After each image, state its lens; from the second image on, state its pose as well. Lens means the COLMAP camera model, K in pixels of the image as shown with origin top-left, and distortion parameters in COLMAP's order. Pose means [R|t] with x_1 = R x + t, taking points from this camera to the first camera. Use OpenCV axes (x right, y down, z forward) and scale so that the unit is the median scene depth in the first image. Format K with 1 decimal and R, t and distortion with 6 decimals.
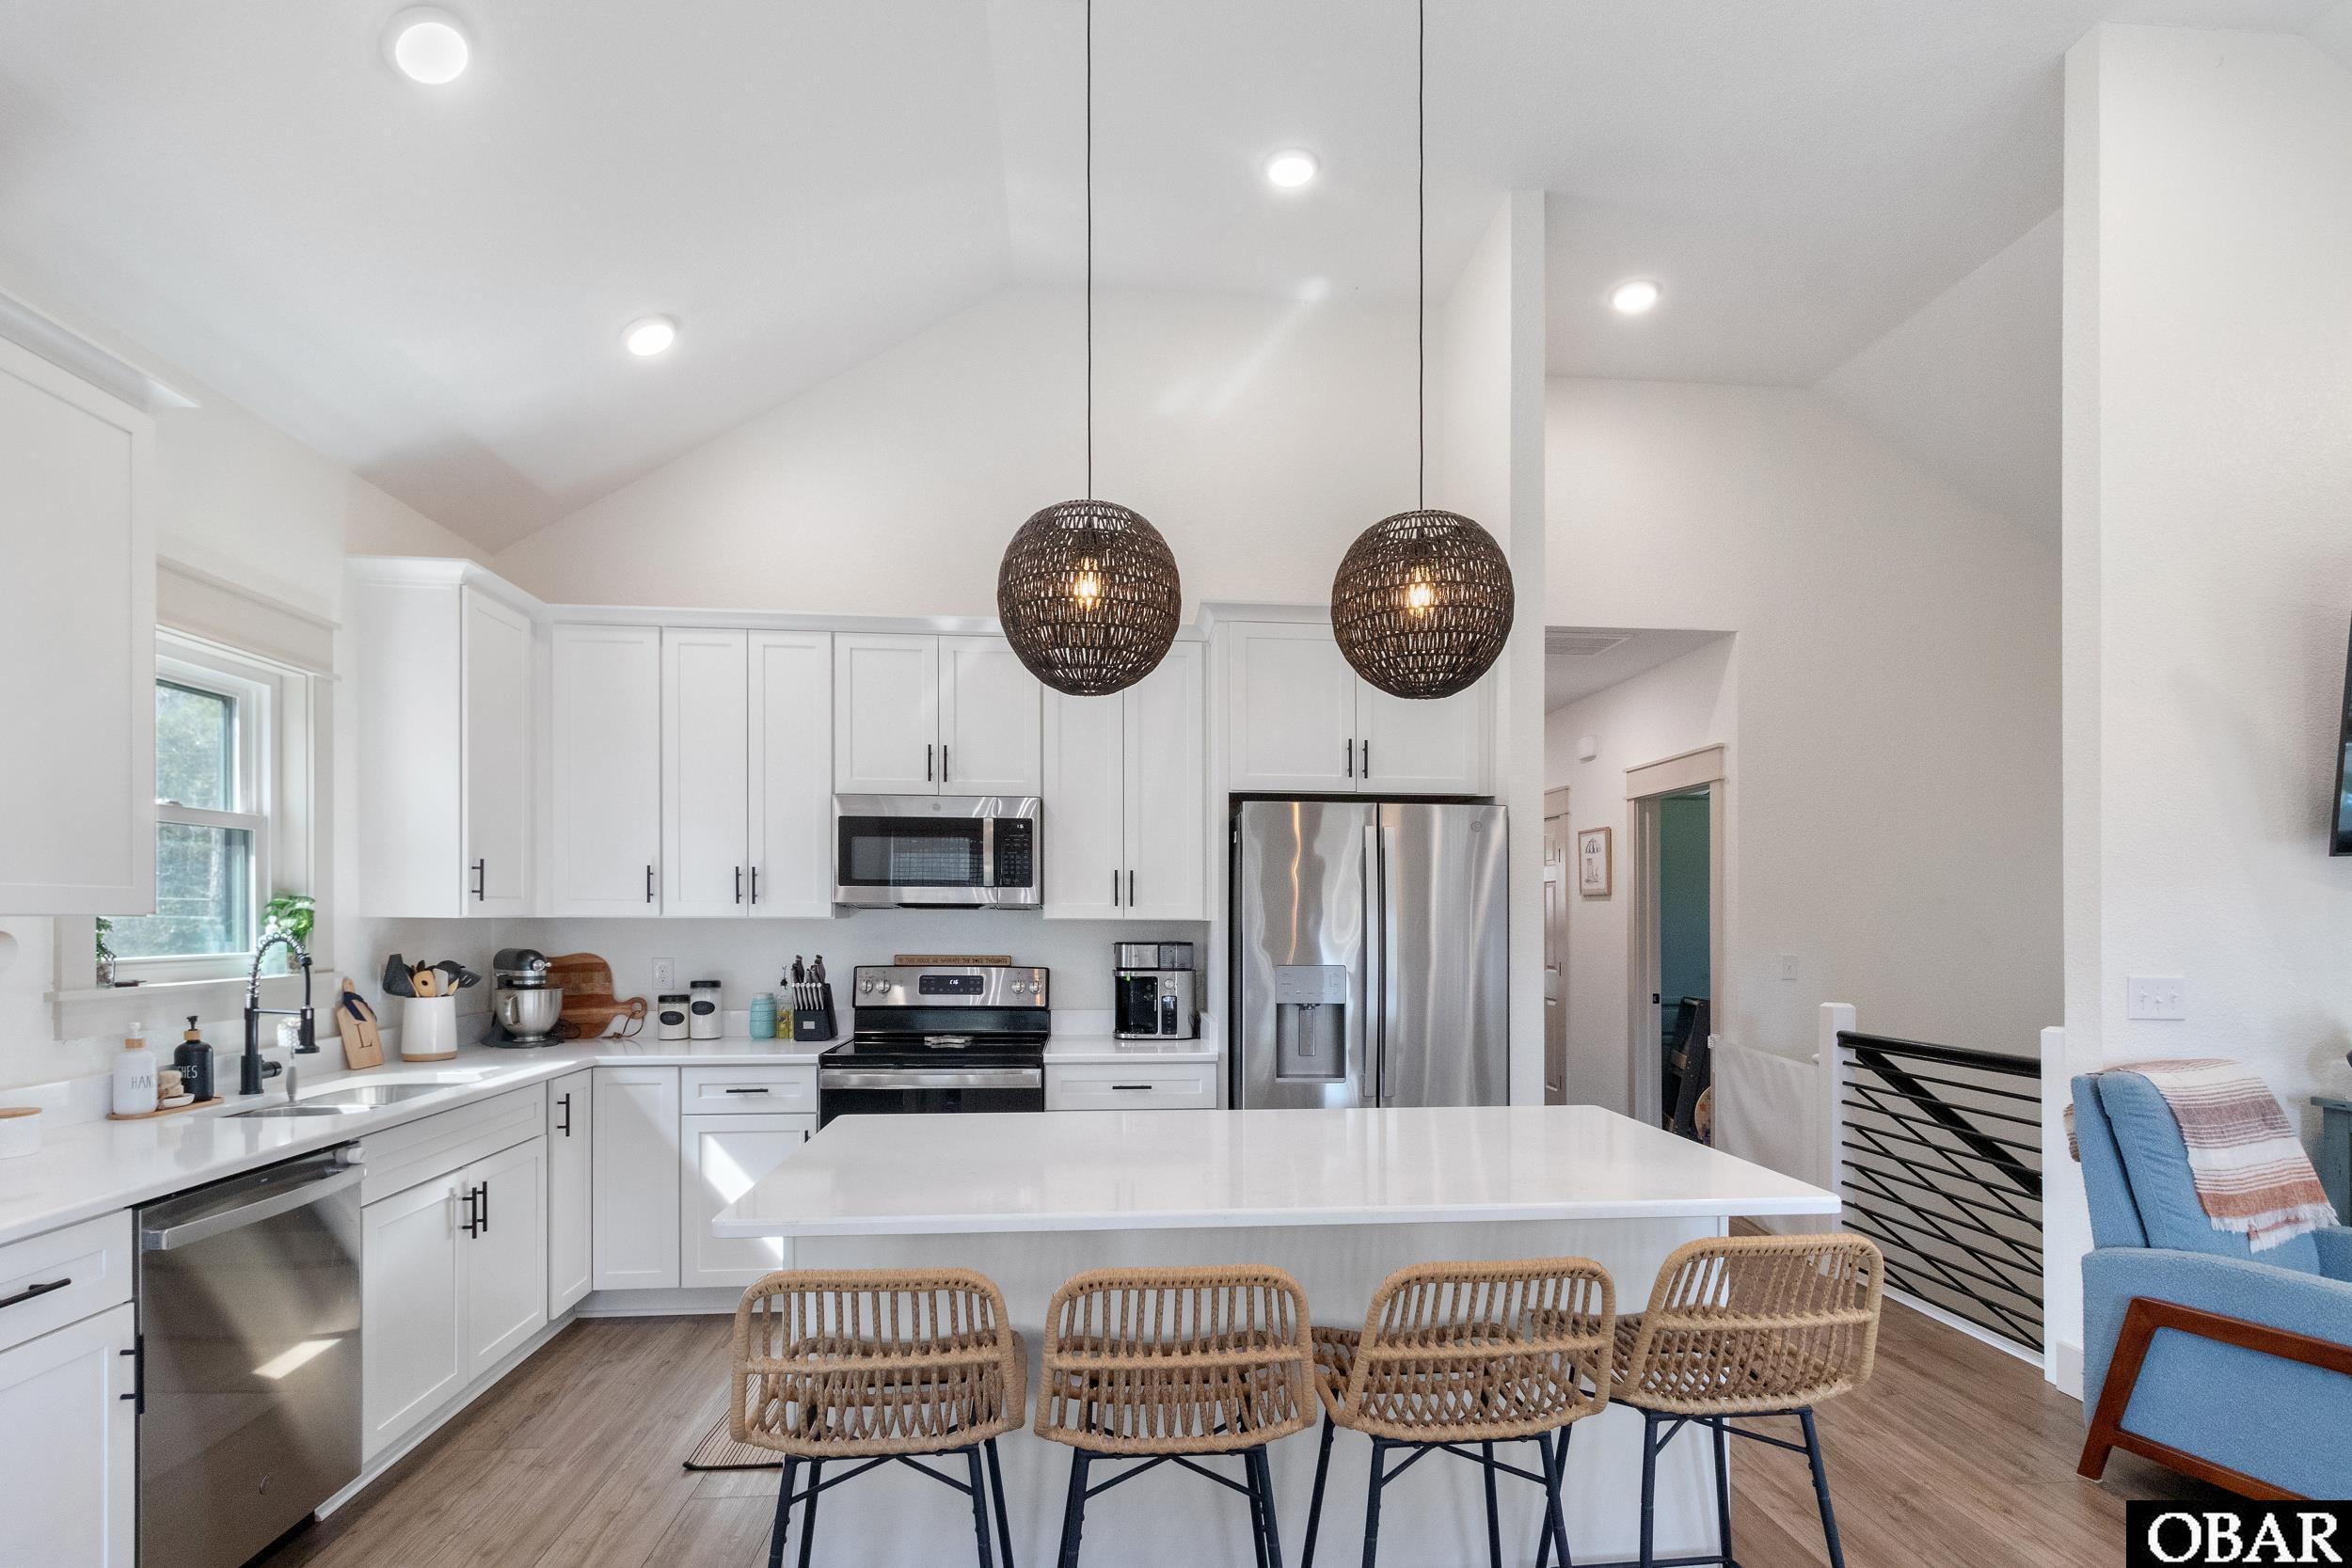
lens RADIAL K [[1143.8, 0, 1179.0], [0, 1143.8, 913.4], [0, 0, 1]] dist [0.002116, 0.000637]
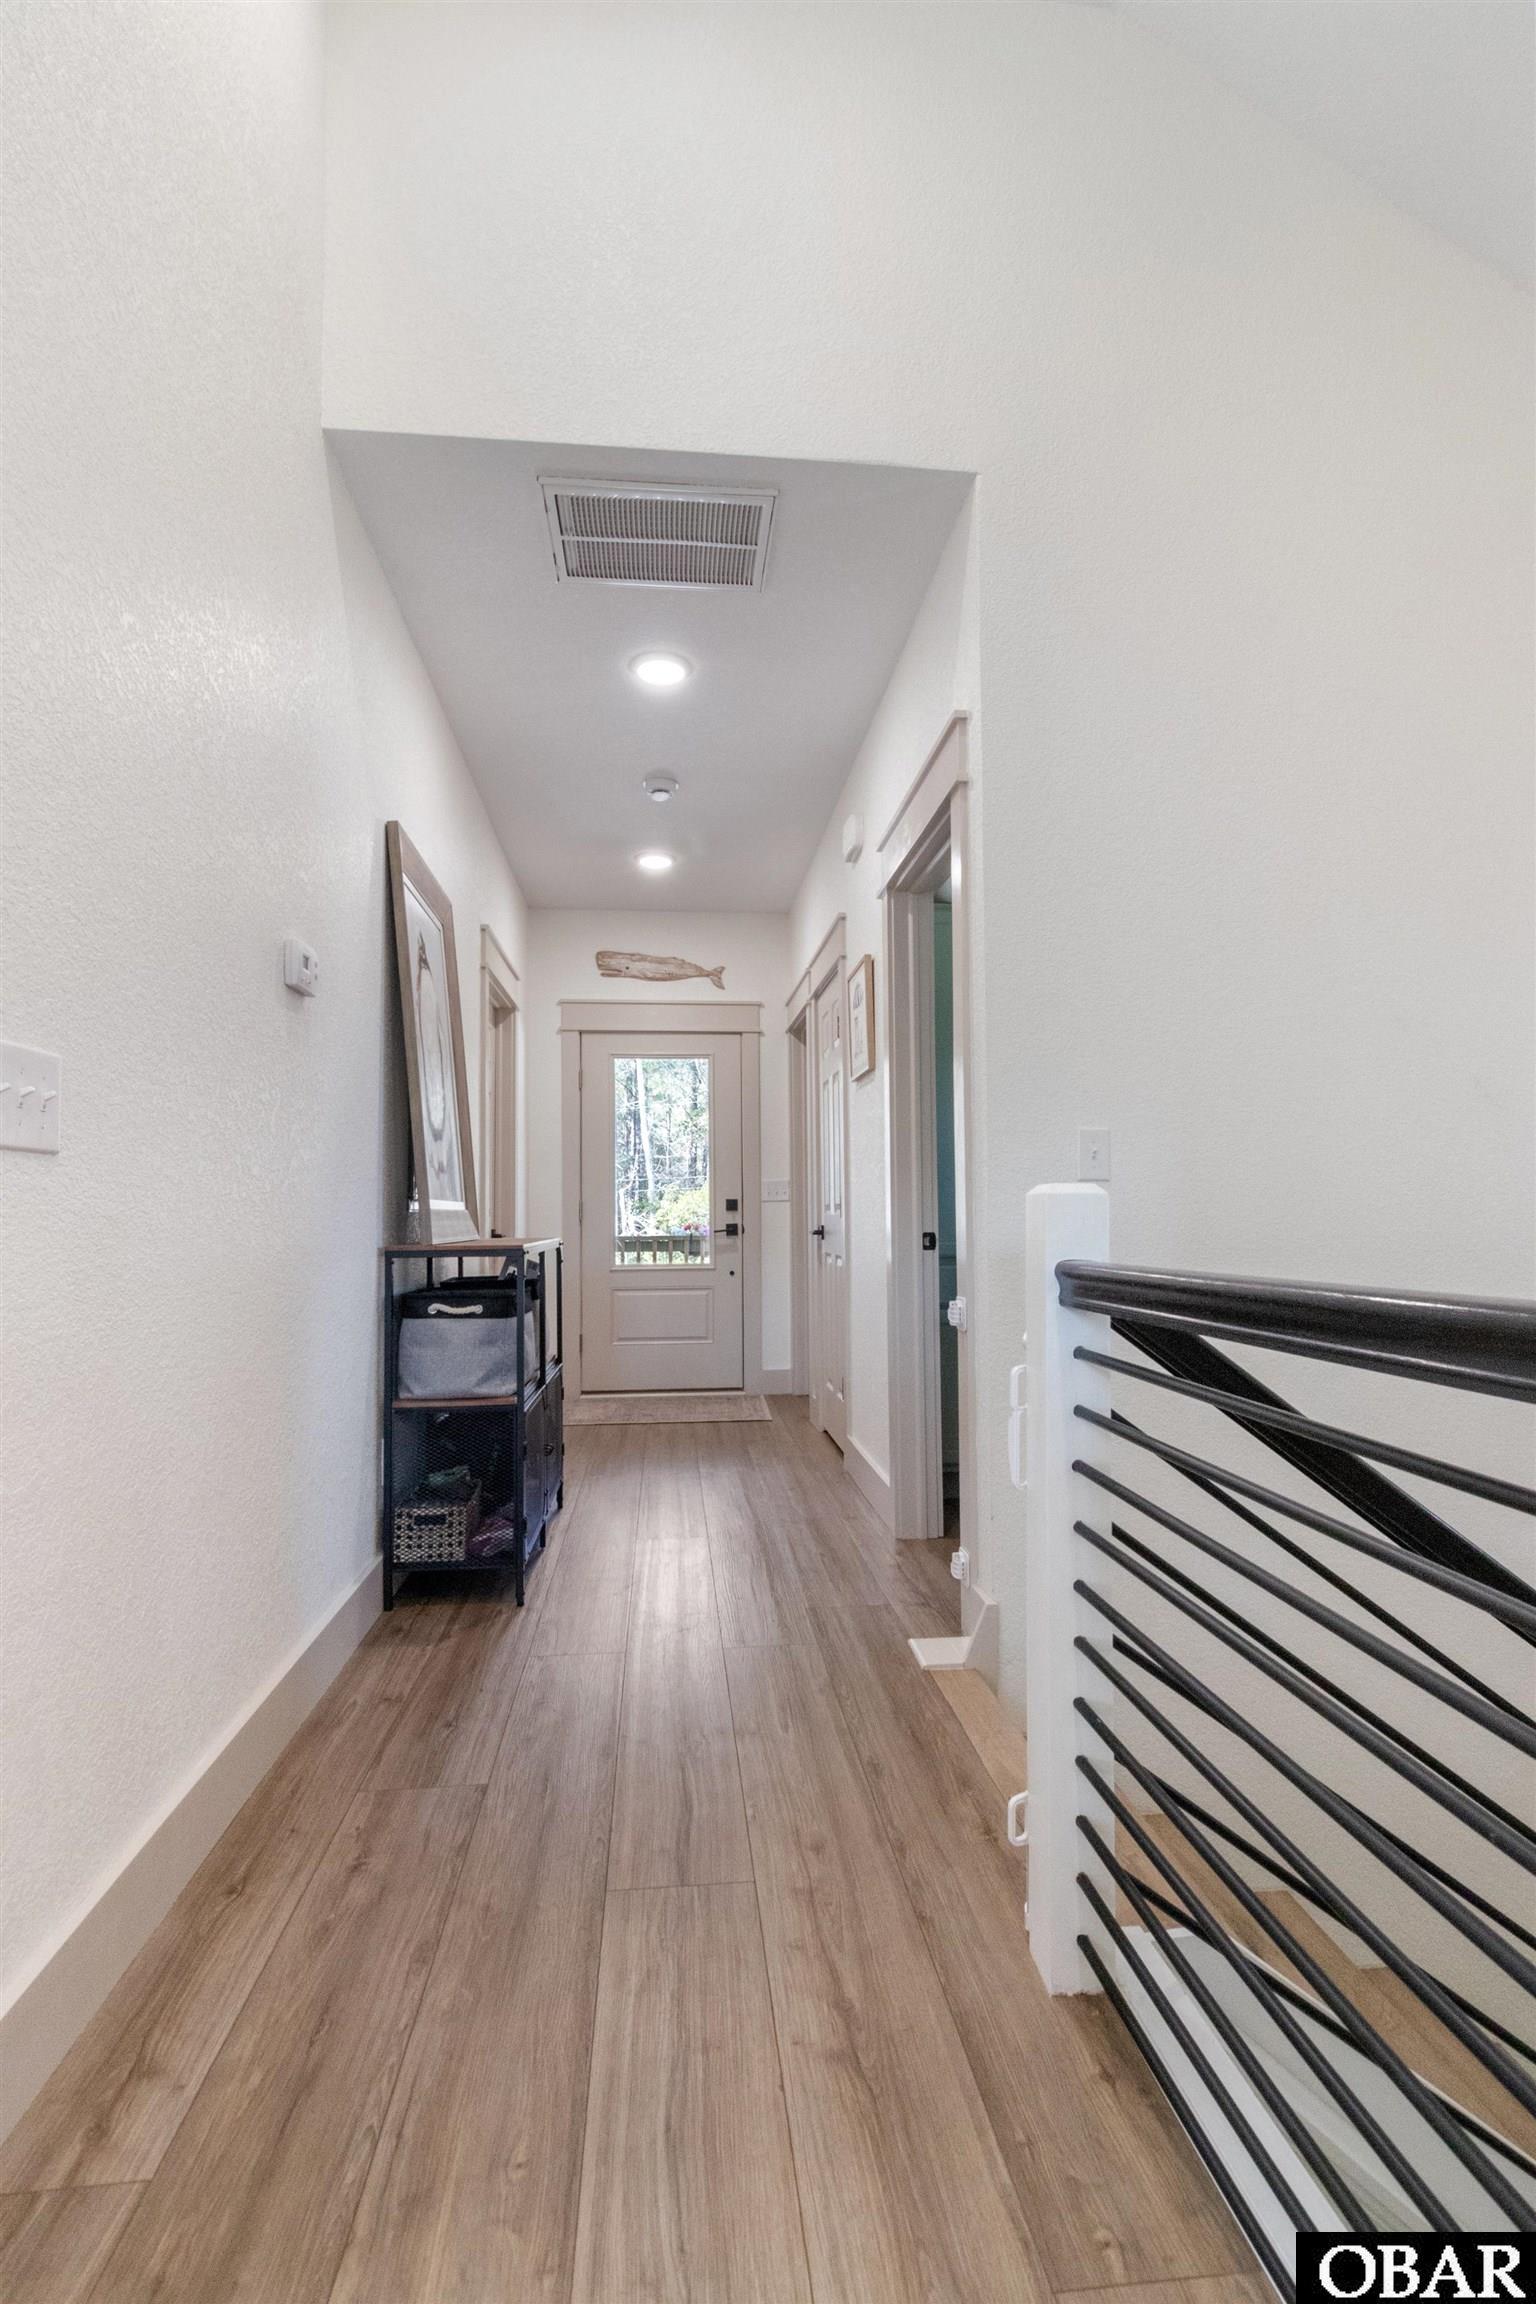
lens RADIAL K [[1101.5, 0, 768.0], [0, 1101.5, 1152.0], [0, 0, 1]] dist [-0.000509, 0.000011]
pose [[0.999911, -0.008407, 0.010323, 0.590912], [0.008965, 0.998434, -0.055219, 0.106301], [-0.009843, 0.055306, 0.998421, 0.811911]]
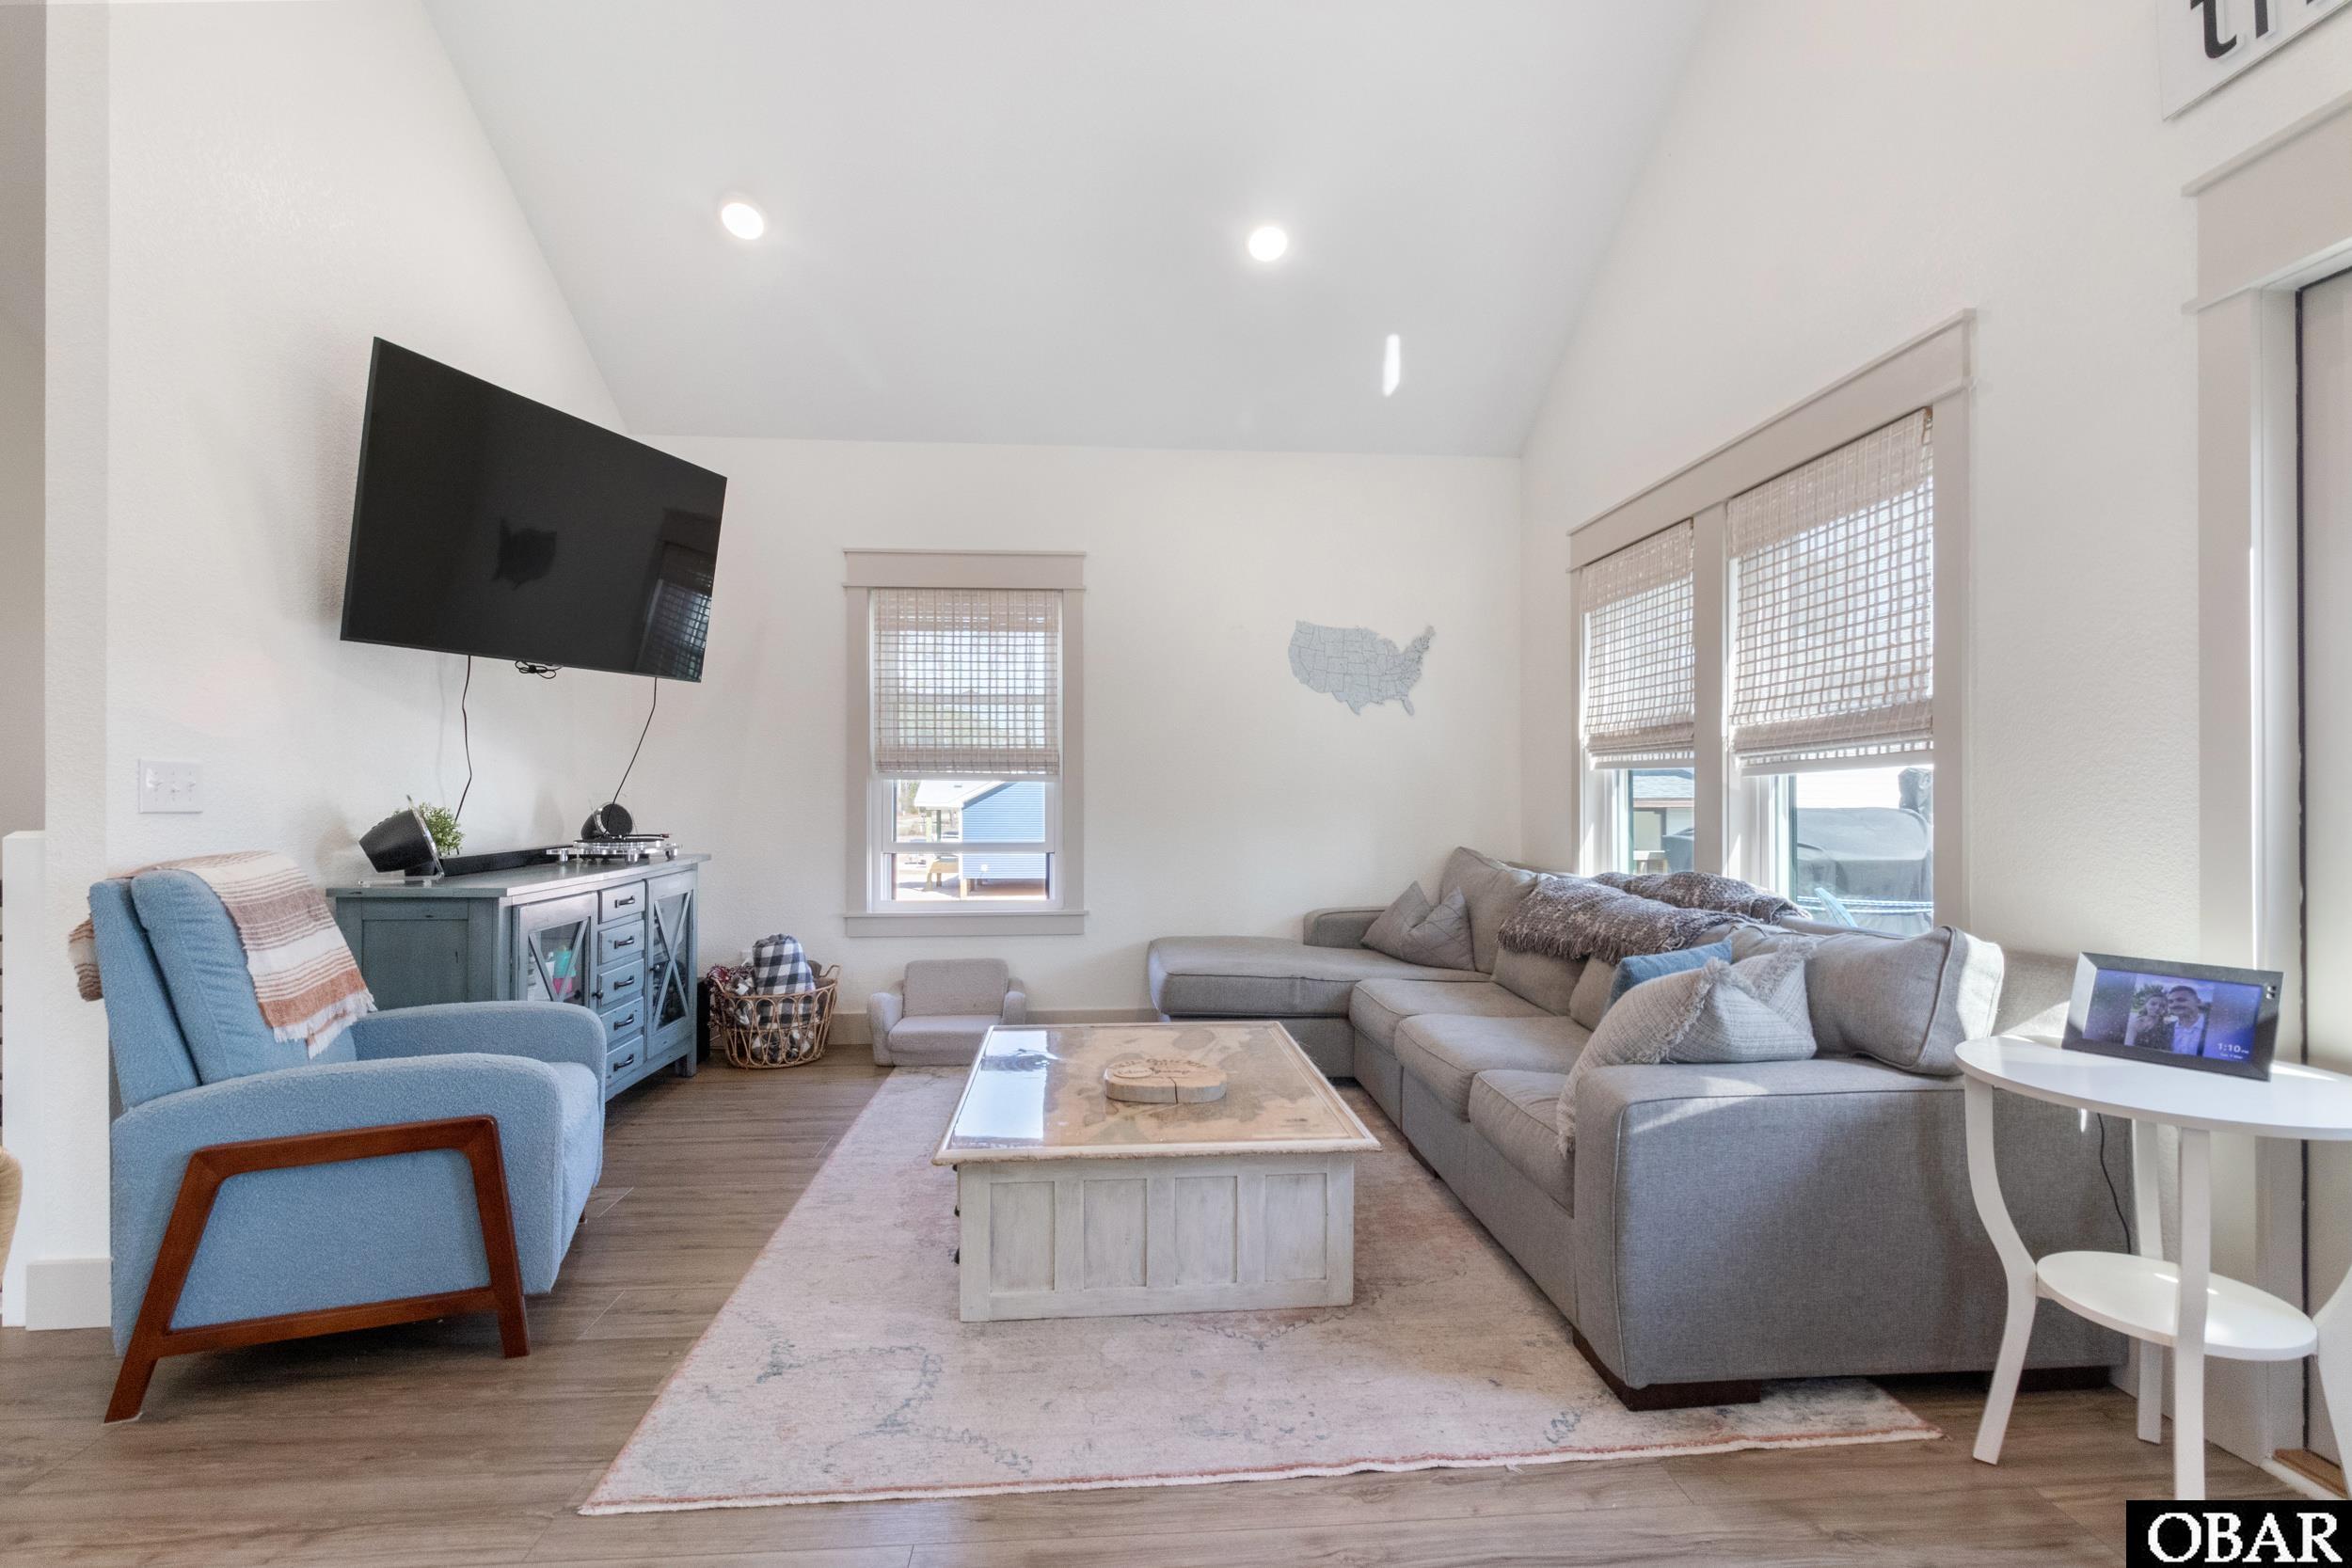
lens RADIAL K [[1114.4, 0, 1193.3], [0, 1114.4, 780.6], [0, 0, 1]] dist [0.003015, 0.000916]
pose [[0.012809, 0.005518, 0.999903, 0.061384], [-0.004615, 0.999974, -0.005459, 0.063672], [-0.999907, -0.004544, 0.012834, 0.237747]]
